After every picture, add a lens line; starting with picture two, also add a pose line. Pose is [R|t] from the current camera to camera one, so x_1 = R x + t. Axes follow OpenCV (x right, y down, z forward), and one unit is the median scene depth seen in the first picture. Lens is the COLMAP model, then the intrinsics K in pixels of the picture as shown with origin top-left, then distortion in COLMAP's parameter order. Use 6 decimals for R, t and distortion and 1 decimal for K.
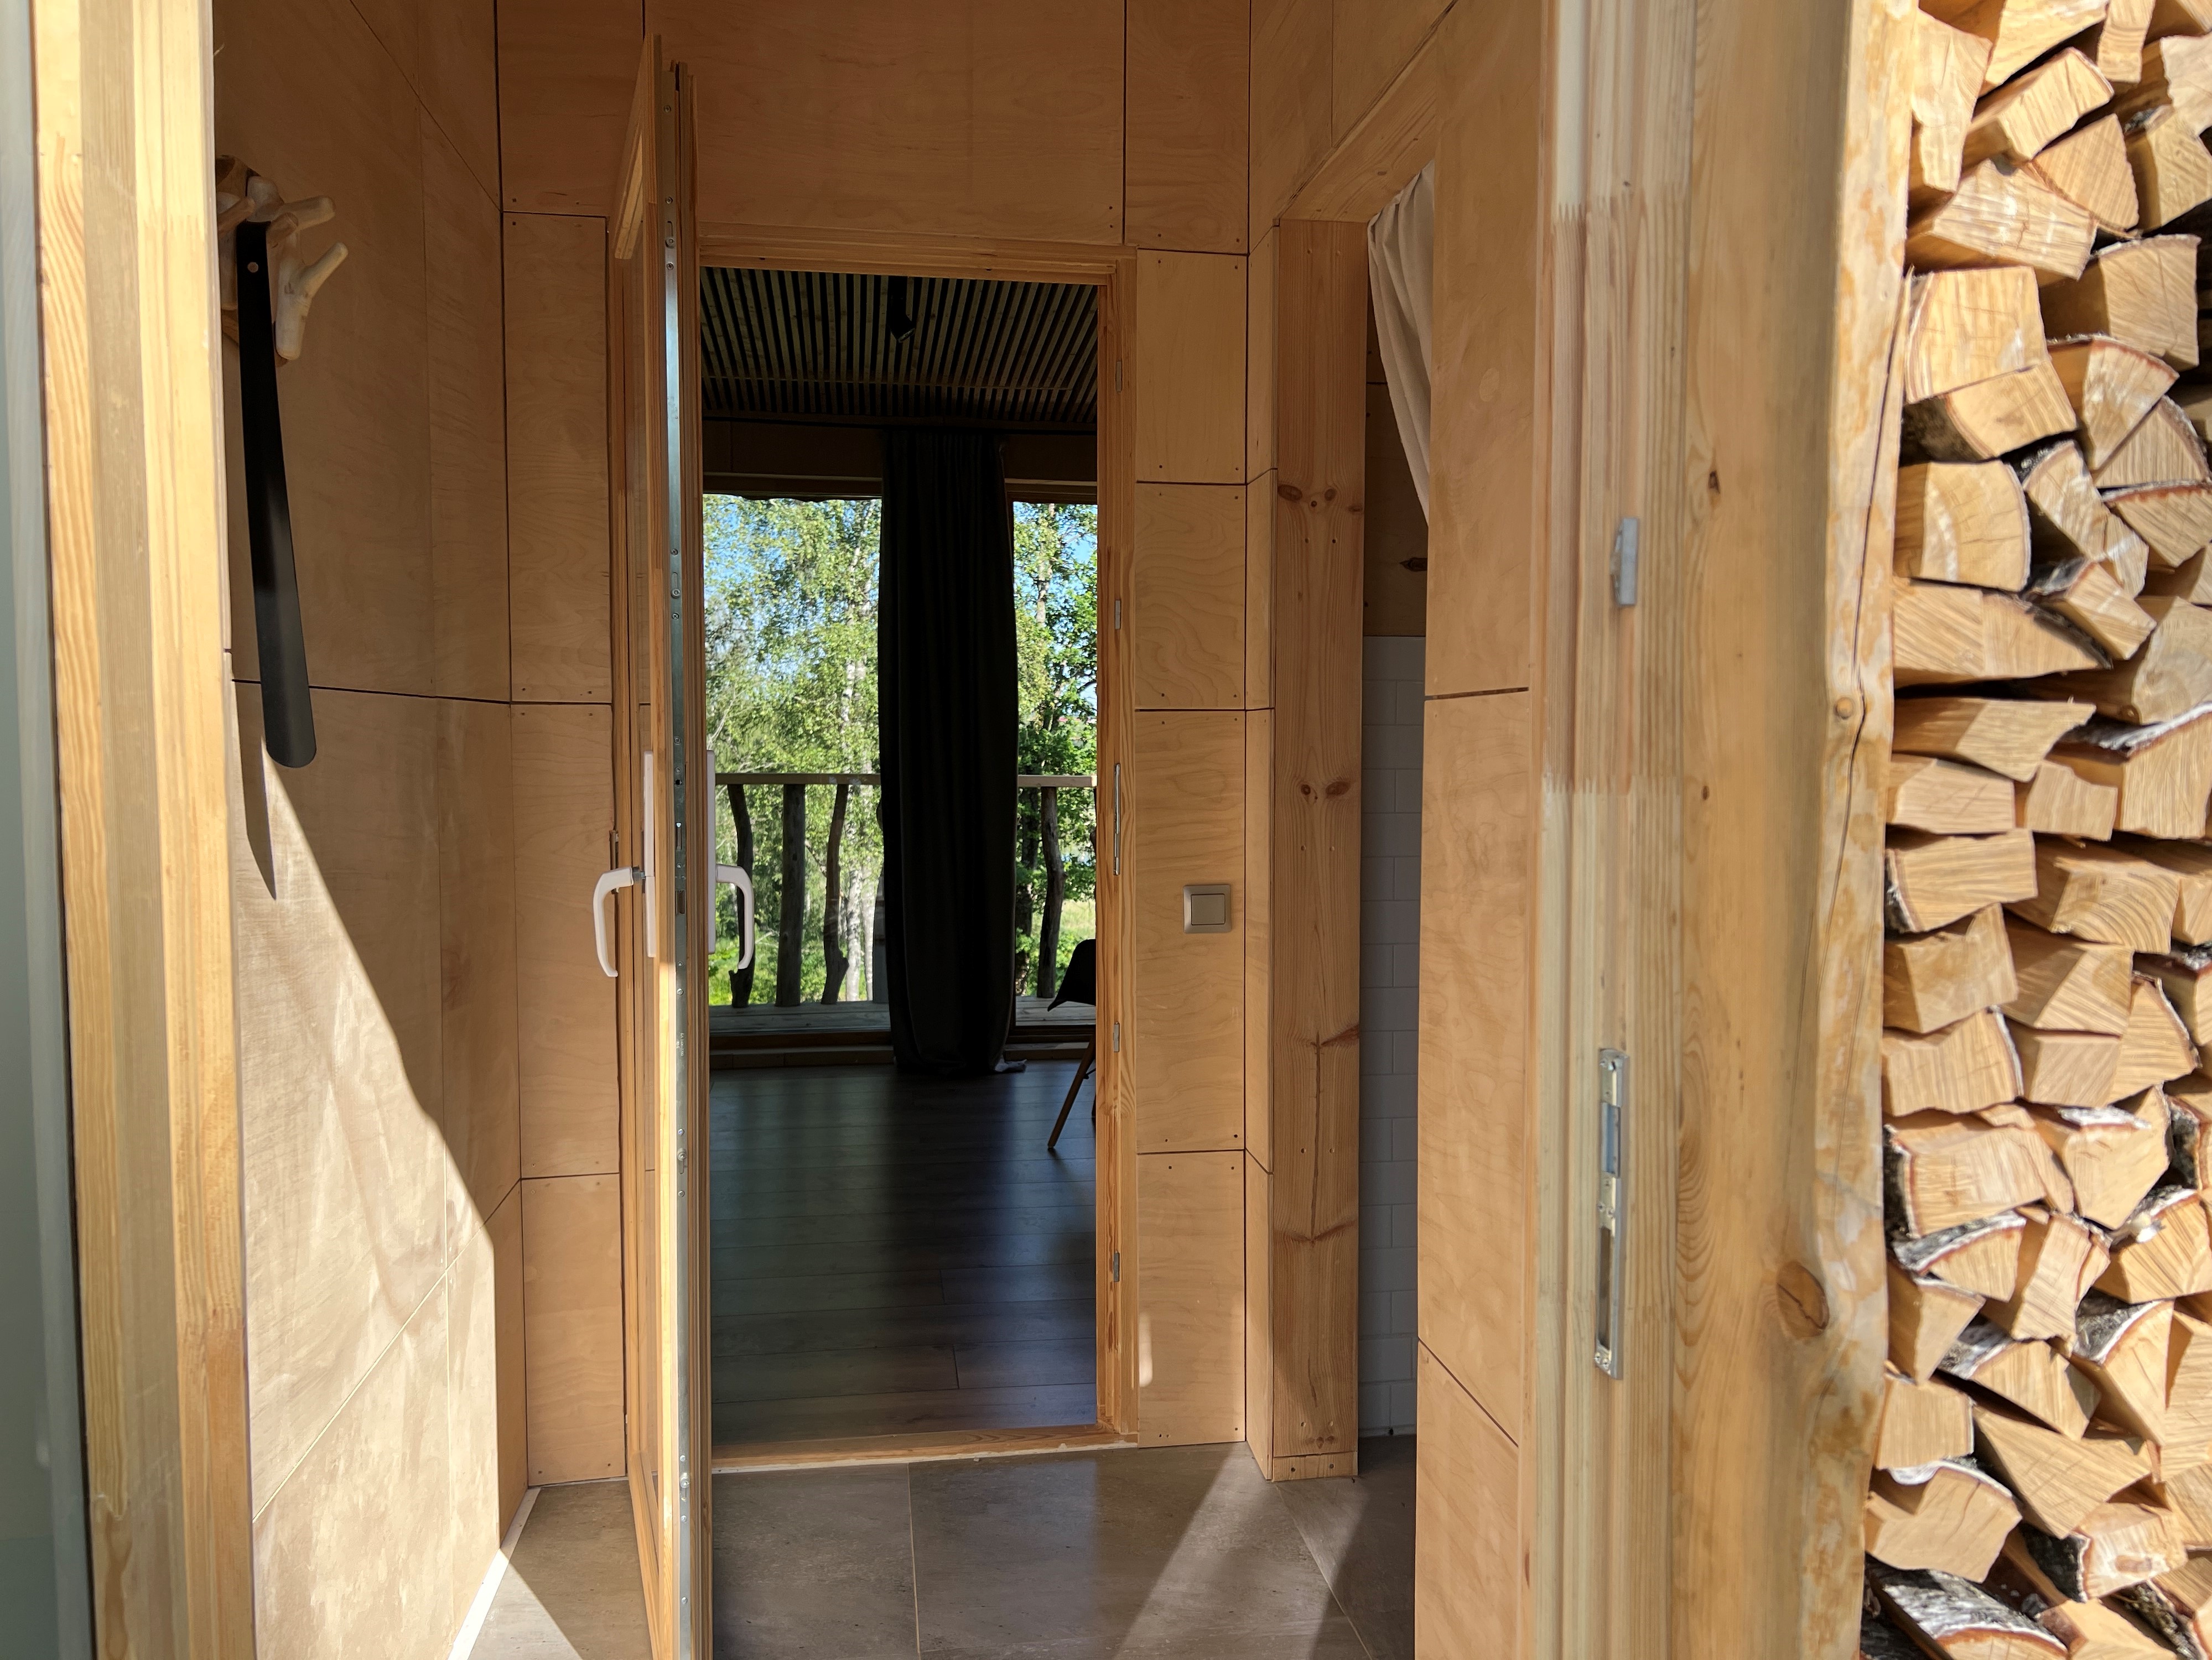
lens RADIAL K [[1646.4, 0, 1106.0], [0, 1646.4, 830.0], [0, 0, 1]] dist [0.001454, 0.000586]
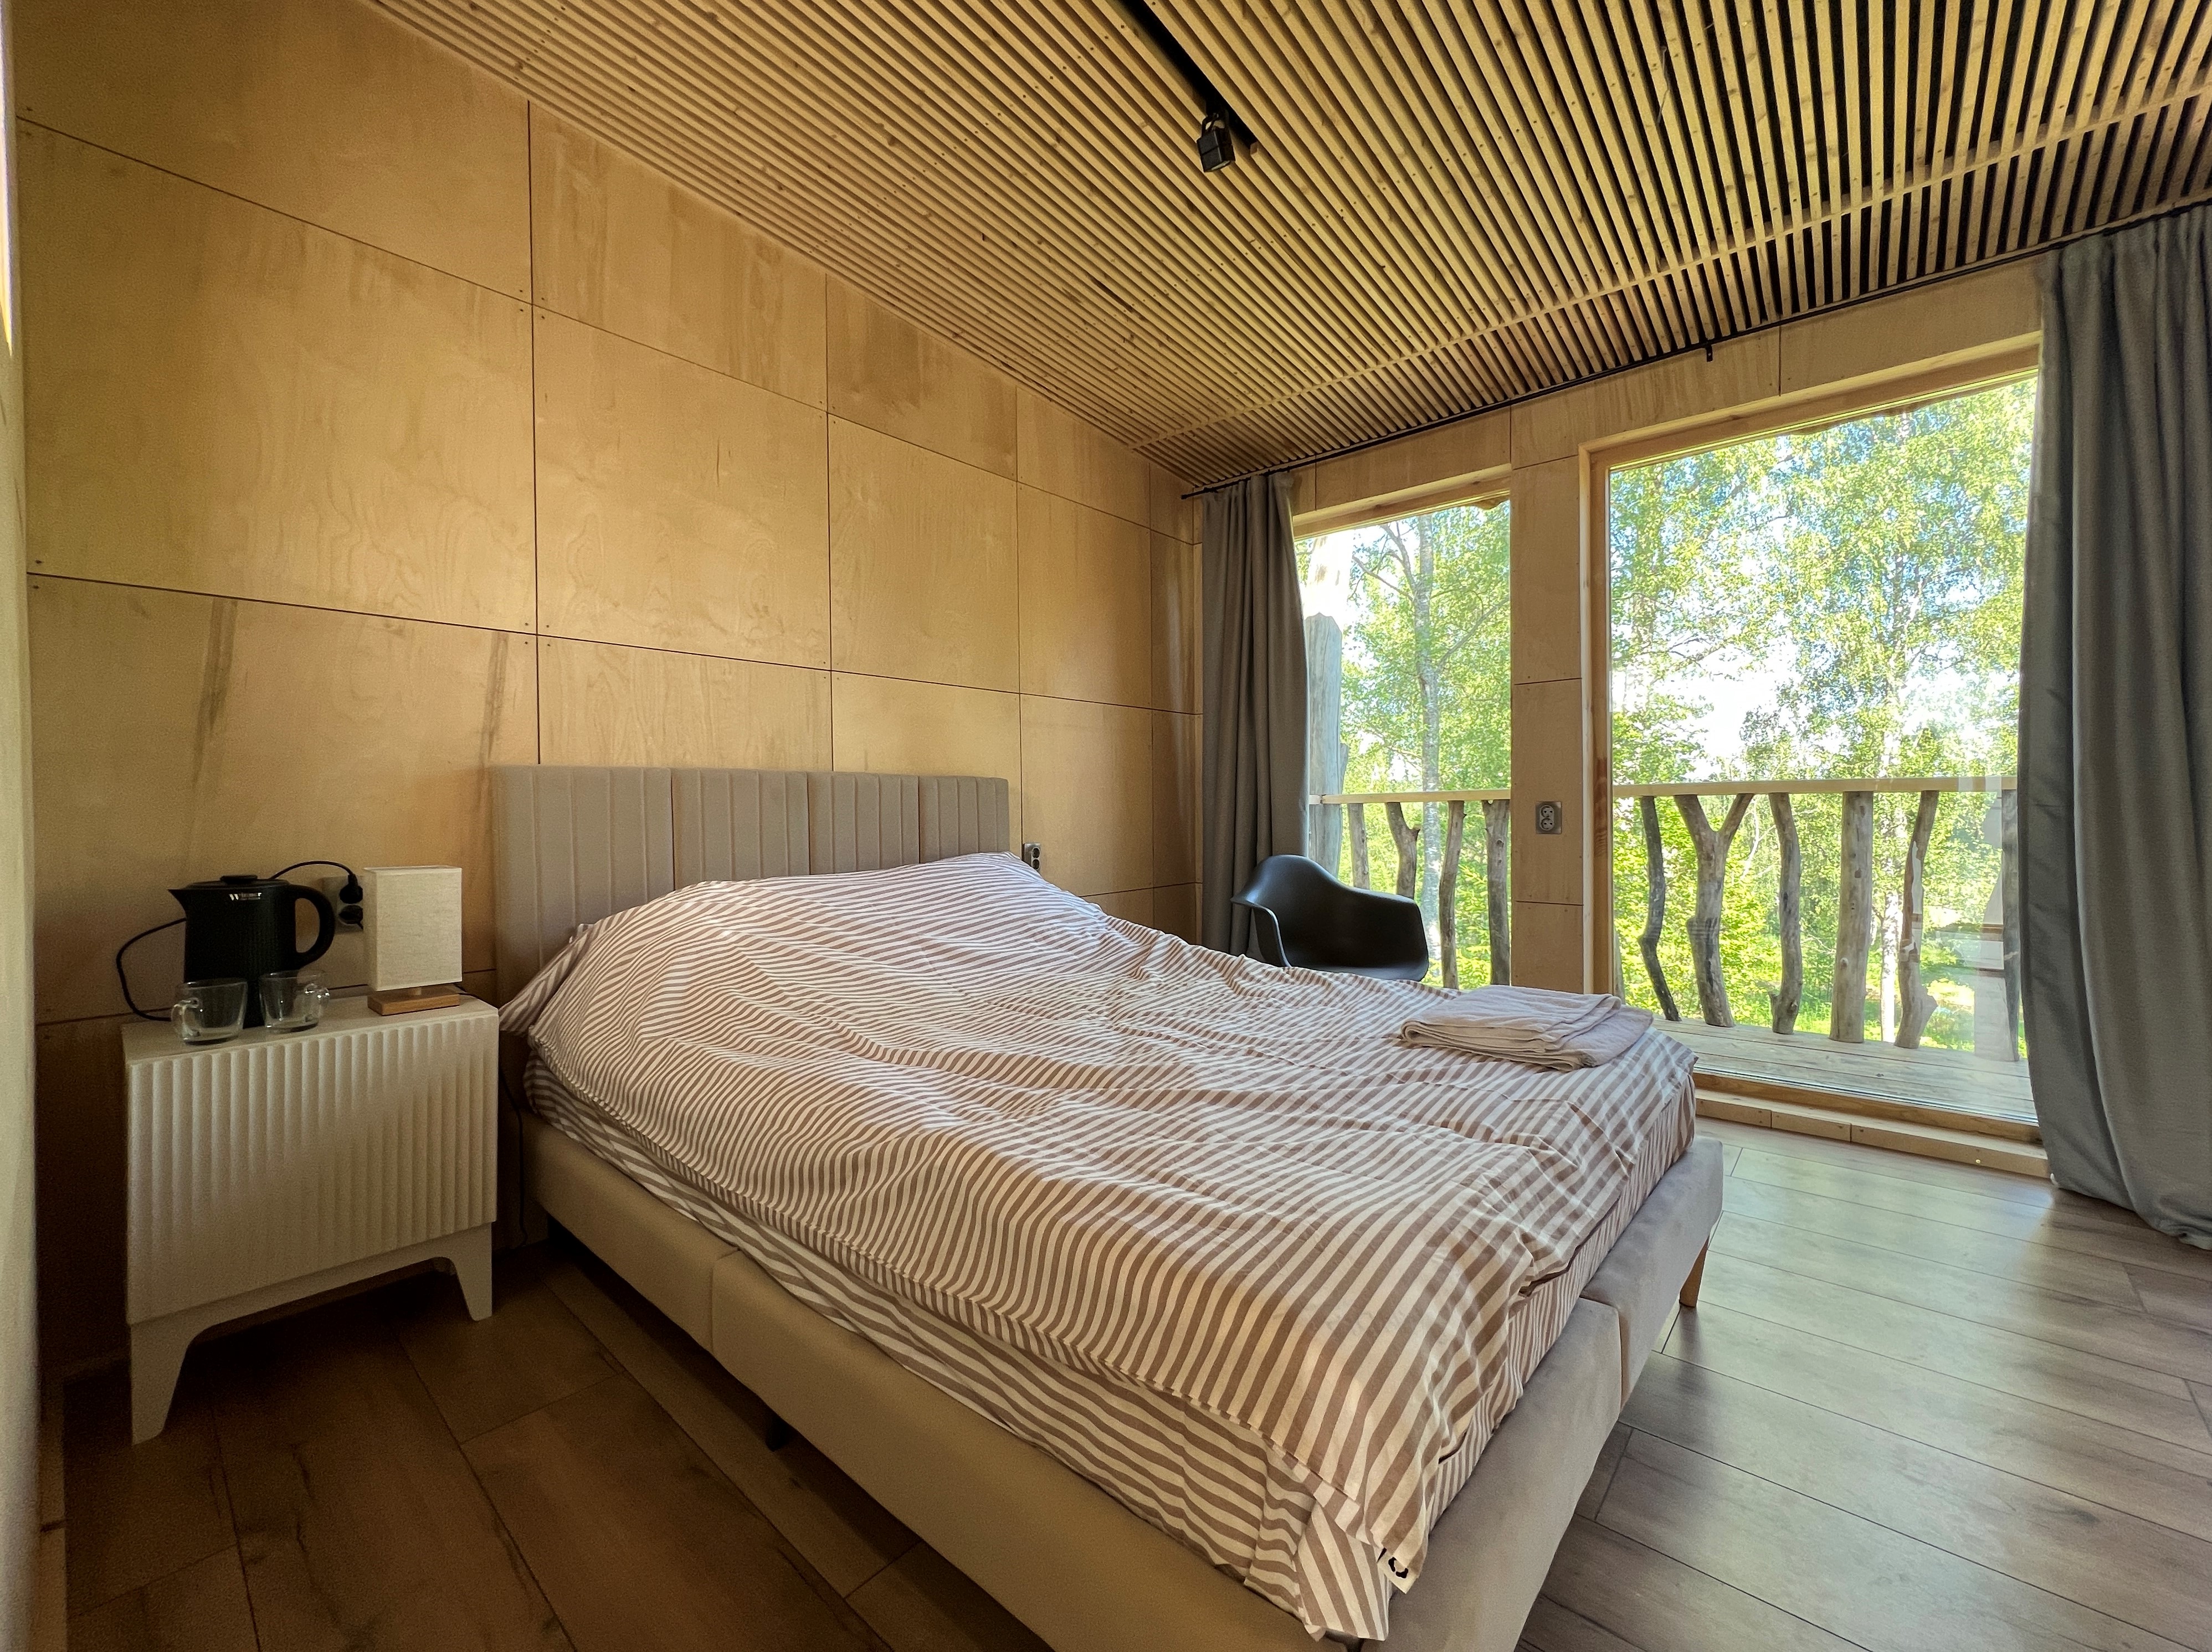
lens RADIAL K [[886.8, 0, 1106.0], [0, 886.8, 826.0], [0, 0, 1]] dist [-0.001550, -0.000162]
pose [[0.642478, 0.004915, -0.766288, -0.087058], [-0.027806, 0.999470, -0.016902, 0.009307], [0.765799, 0.032166, 0.642275, 0.398273]]
